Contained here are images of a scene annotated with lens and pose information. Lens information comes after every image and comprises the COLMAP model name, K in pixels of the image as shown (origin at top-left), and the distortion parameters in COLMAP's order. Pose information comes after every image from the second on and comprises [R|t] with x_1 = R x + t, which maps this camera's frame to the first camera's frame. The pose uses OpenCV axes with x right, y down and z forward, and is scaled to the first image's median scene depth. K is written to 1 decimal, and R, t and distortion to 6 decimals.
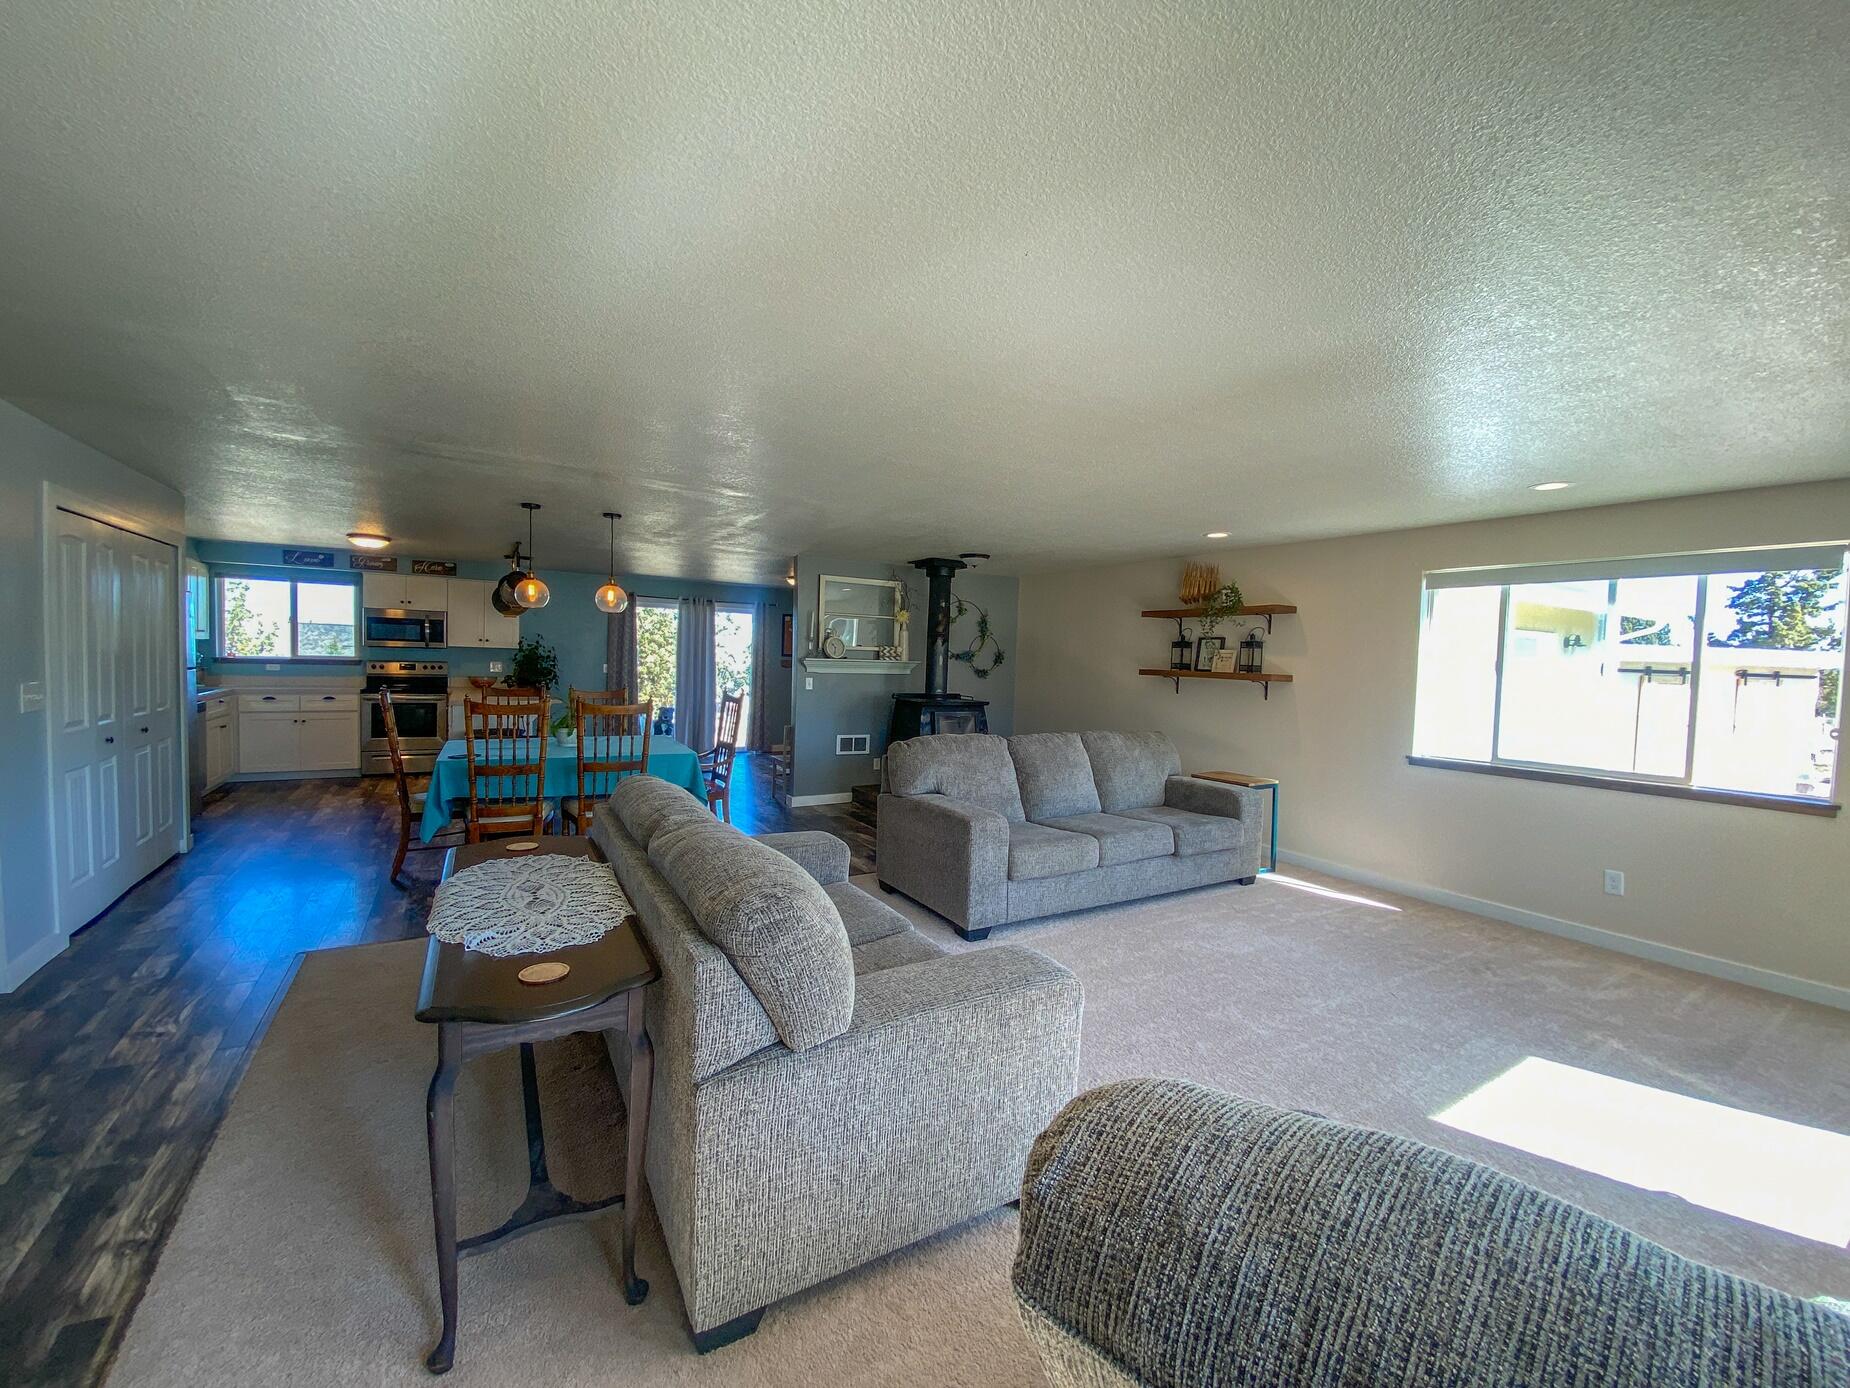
lens RADIAL K [[745.6, 0, 915.7], [0, 745.6, 696.2], [0, 0, 1]] dist [0.020276, -0.021047]
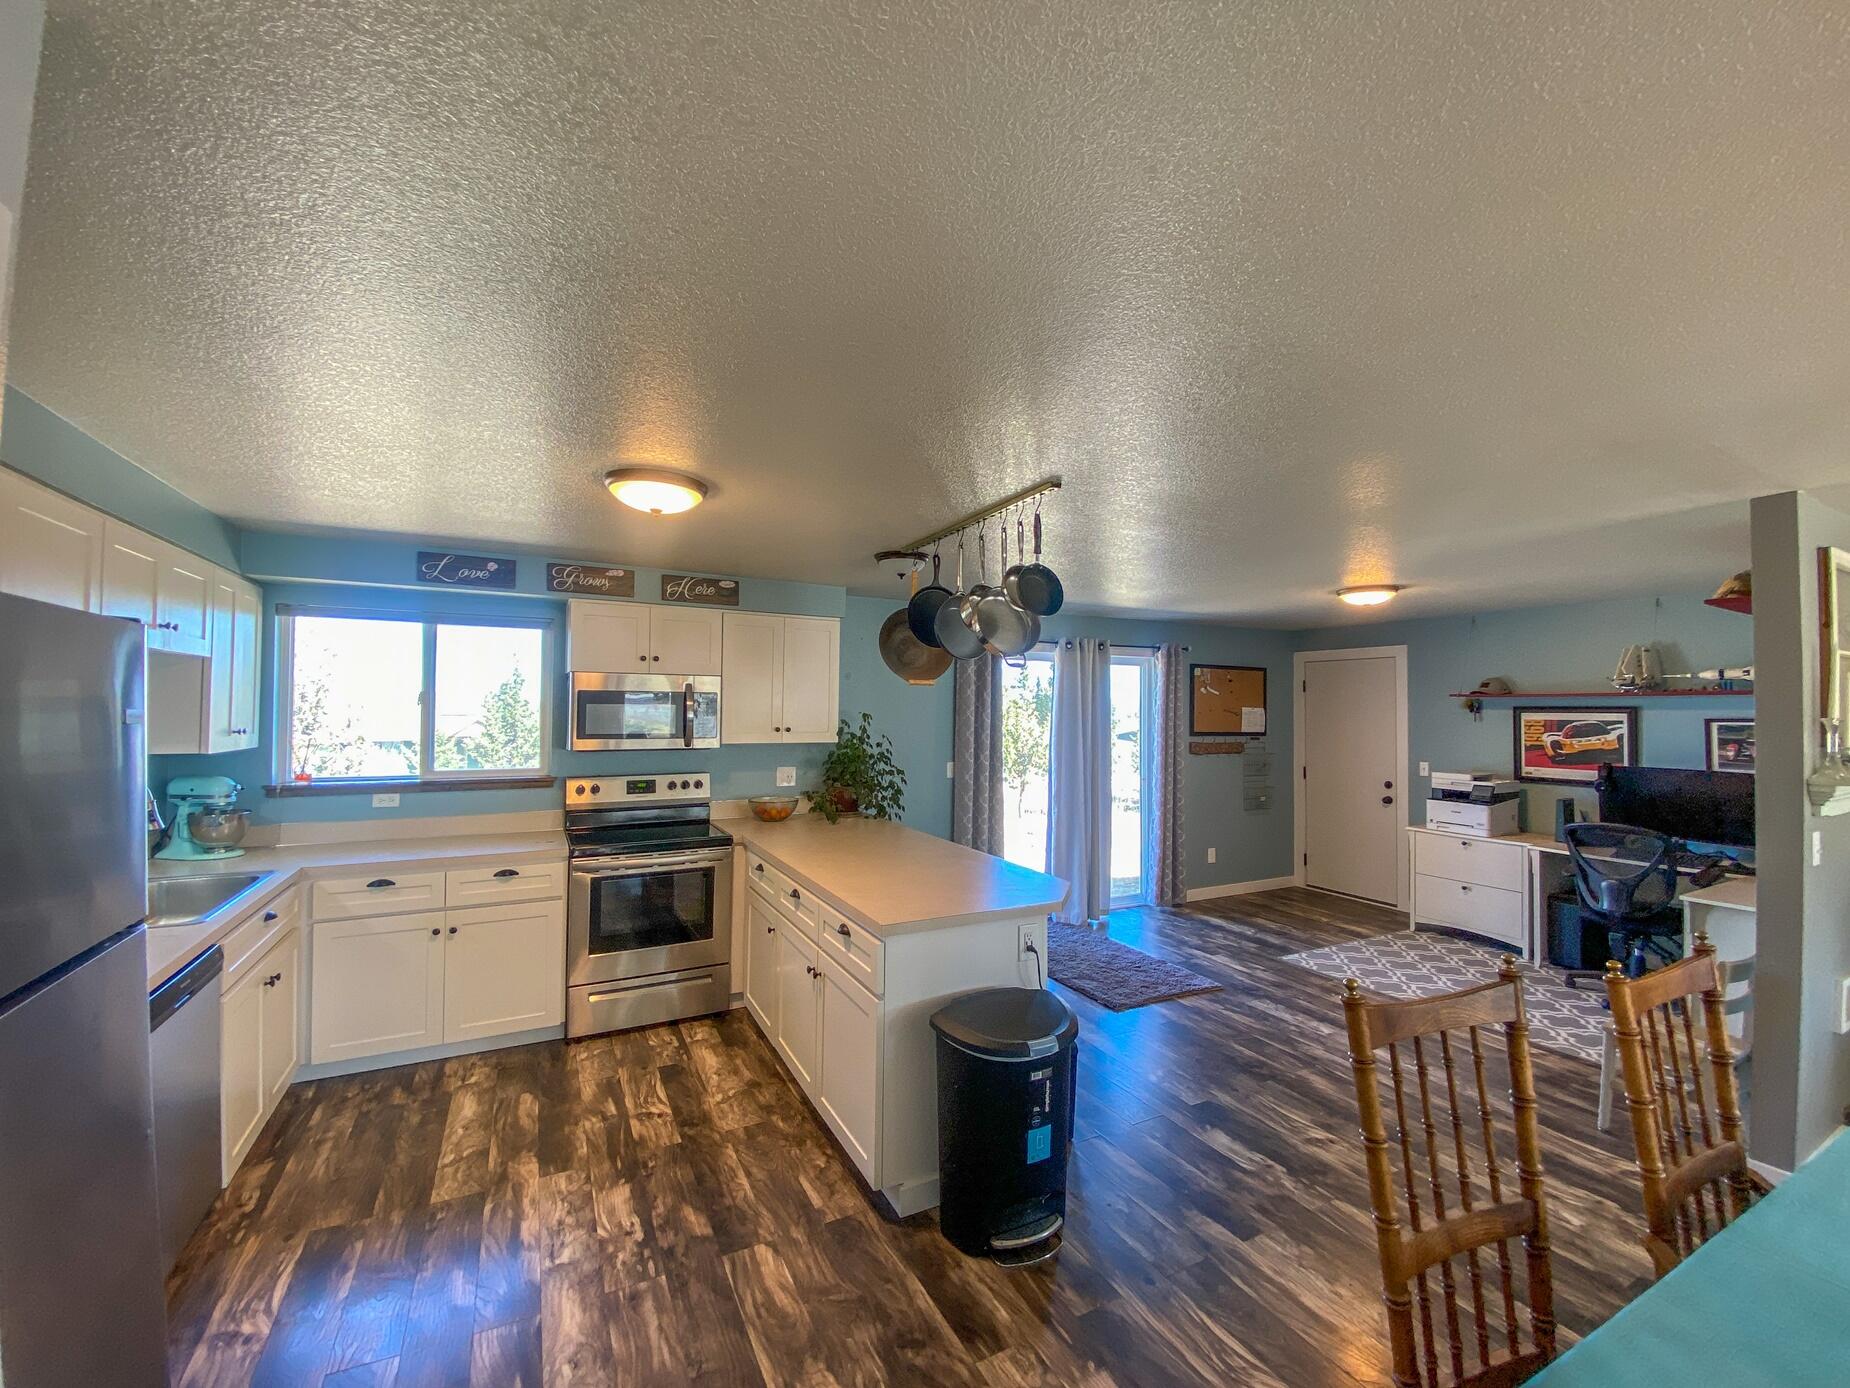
lens RADIAL K [[744.5, 0, 925.0], [0, 744.5, 694.0], [0, 0, 1]] dist [0.019756, -0.020886]
pose [[0.998186, -0.022614, -0.055795, -0.567864], [0.018403, 0.997024, -0.074867, -0.074491], [0.057322, 0.073704, 0.995631, 0.627953]]
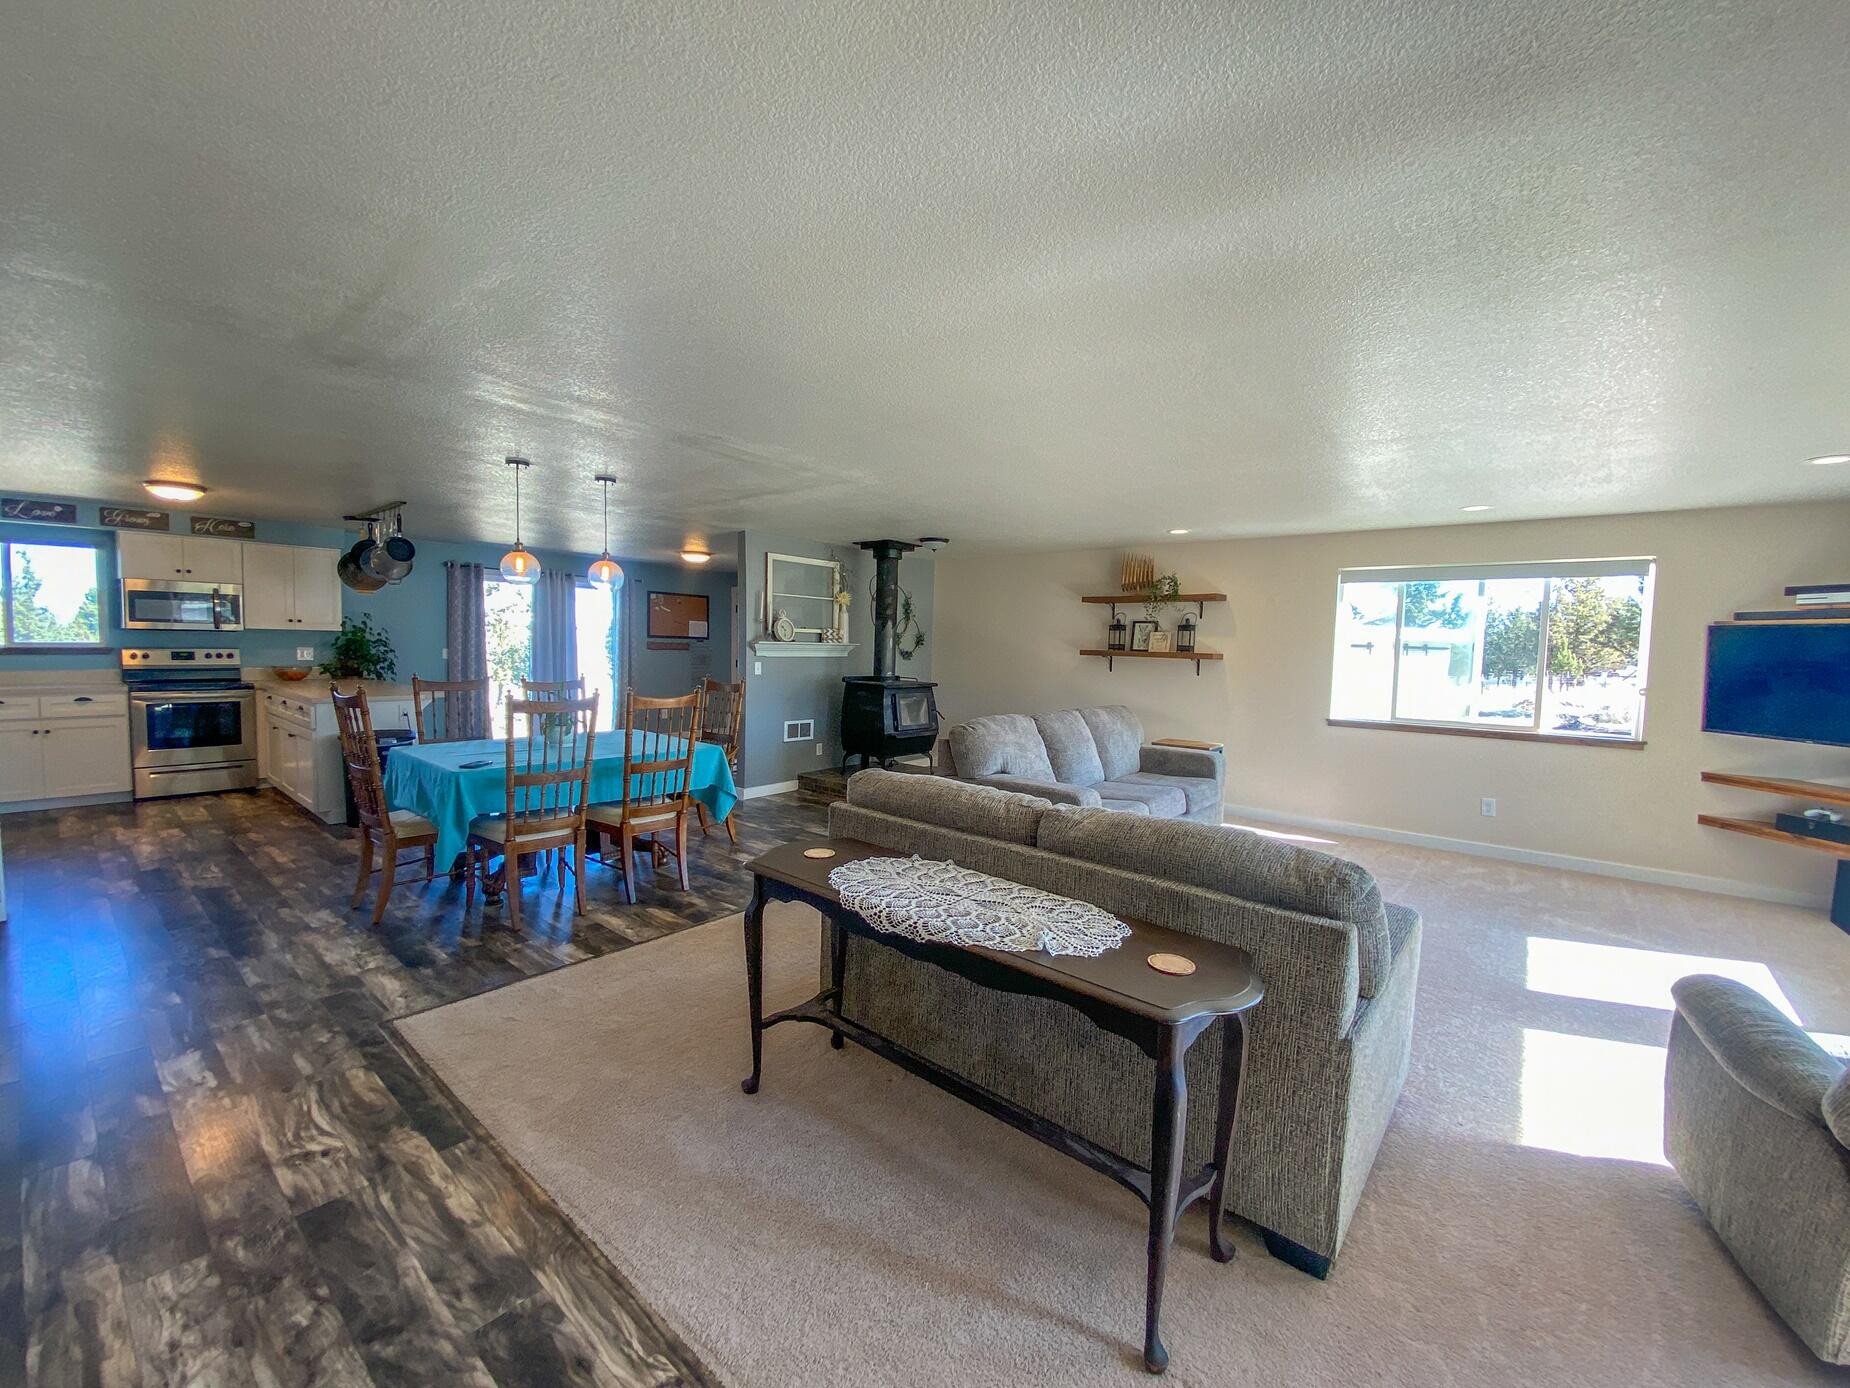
lens RADIAL K [[745.6, 0, 915.7], [0, 745.6, 696.2], [0, 0, 1]] dist [0.020276, -0.021047]
pose [[0.945512, -0.029688, 0.324230, -0.267889], [0.020691, 0.999300, 0.031163, -0.006956], [-0.324928, -0.022757, 0.945465, 0.038337]]
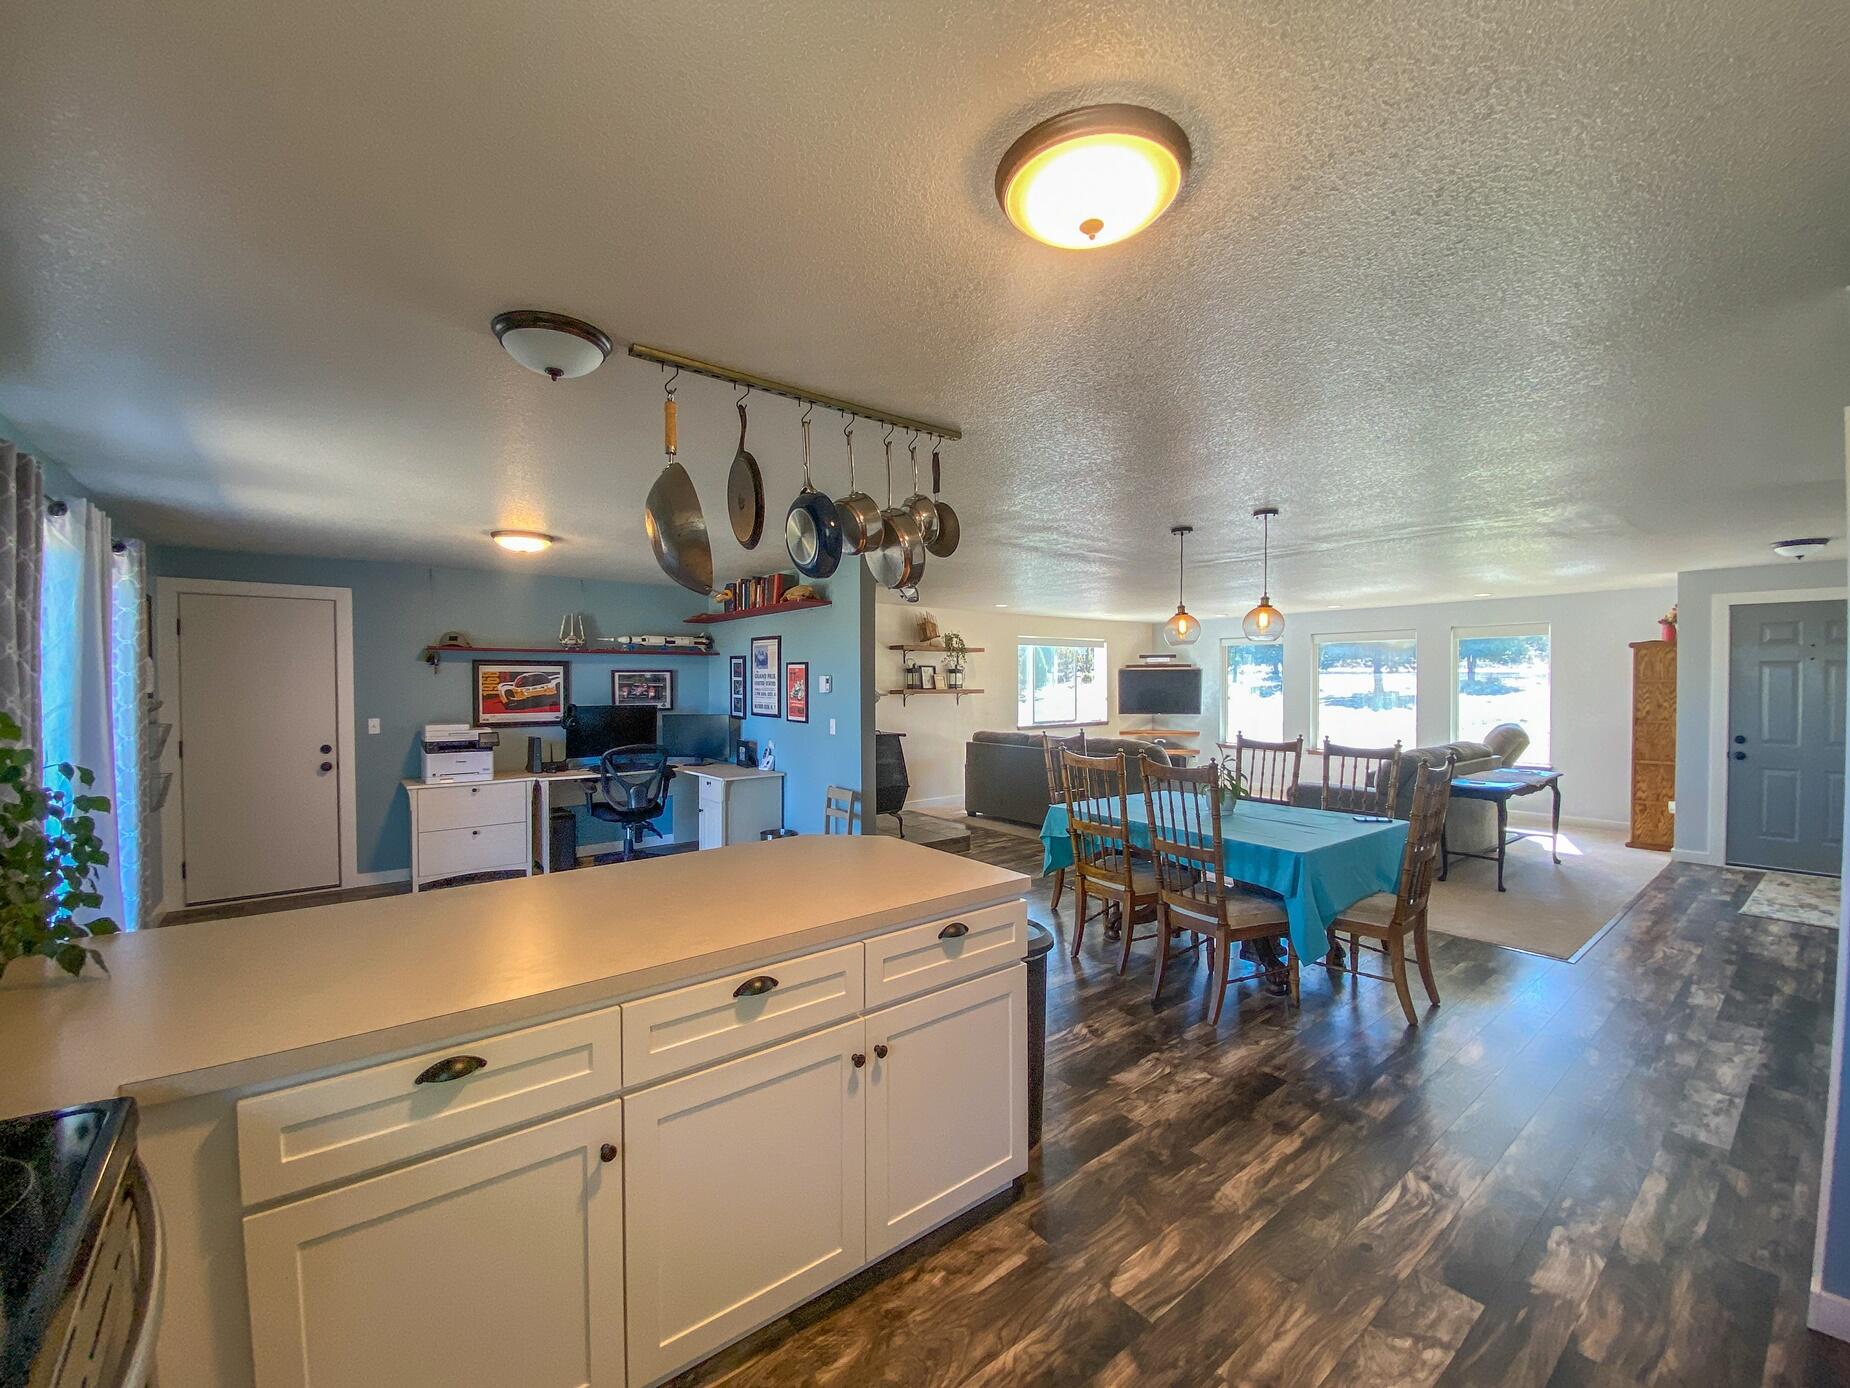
lens RADIAL K [[745.6, 0, 915.7], [0, 745.6, 696.2], [0, 0, 1]] dist [0.020276, -0.021047]
pose [[-0.121792, -0.049544, 0.991318, -0.912056], [0.050457, 0.997153, 0.056034, -0.090136], [-0.991272, 0.056844, -0.118946, 1.060863]]
